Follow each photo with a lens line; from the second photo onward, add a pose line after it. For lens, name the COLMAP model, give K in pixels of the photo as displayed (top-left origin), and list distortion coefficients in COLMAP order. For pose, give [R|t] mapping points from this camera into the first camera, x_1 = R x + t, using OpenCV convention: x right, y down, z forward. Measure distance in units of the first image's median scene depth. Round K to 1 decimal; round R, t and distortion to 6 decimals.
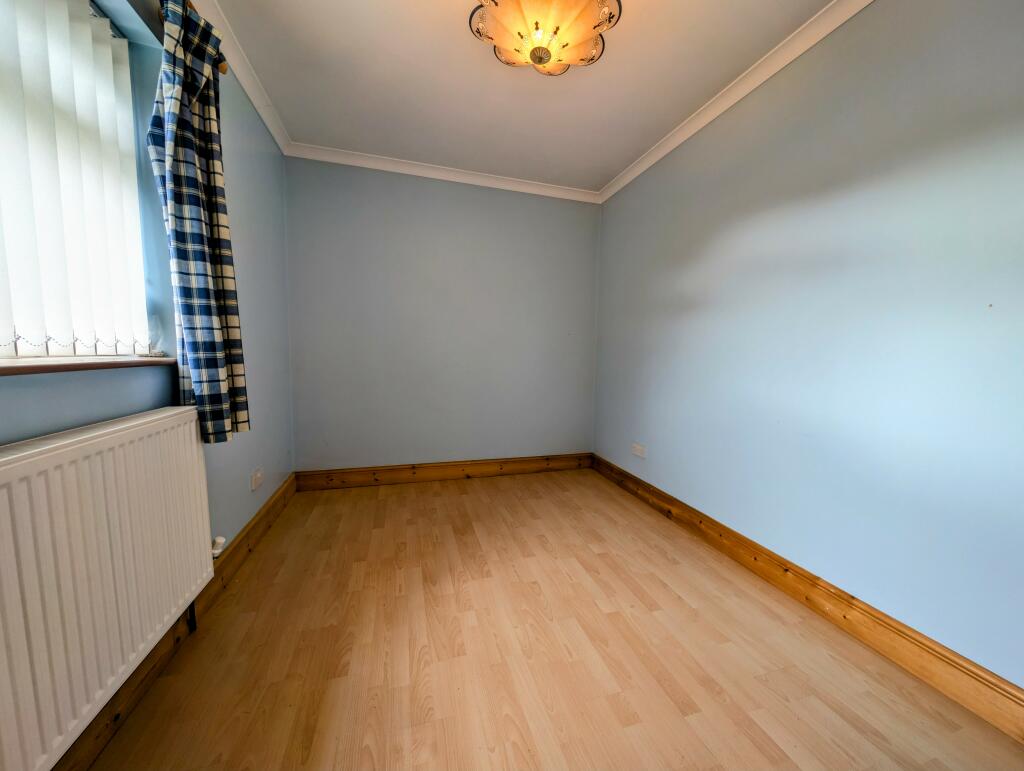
lens RADIAL K [[362.8, 0, 512.7], [0, 362.8, 387.3], [0, 0, 1]] dist [0.002270, -0.001118]
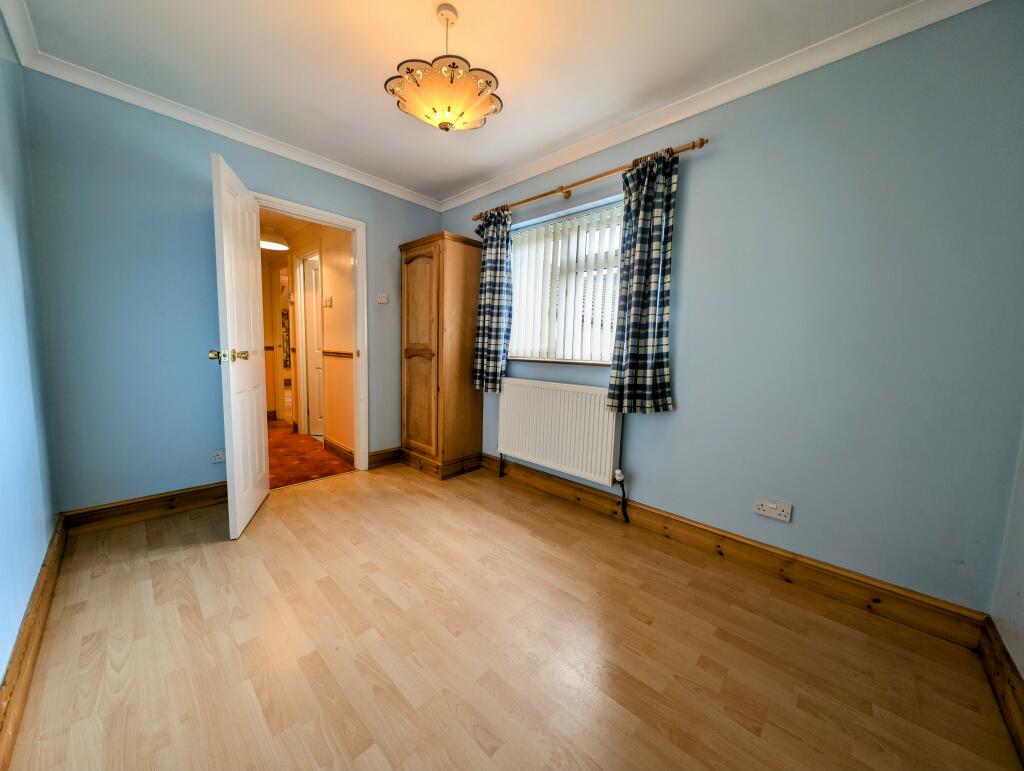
lens RADIAL K [[362.8, 0, 511.8], [0, 362.8, 388.4], [0, 0, 1]] dist [0.002270, -0.001118]
pose [[-0.864307, 0.008918, -0.502885, 0.380699], [-0.095612, 0.978698, 0.181685, -0.178856], [0.493792, 0.205113, -0.845043, 1.712513]]
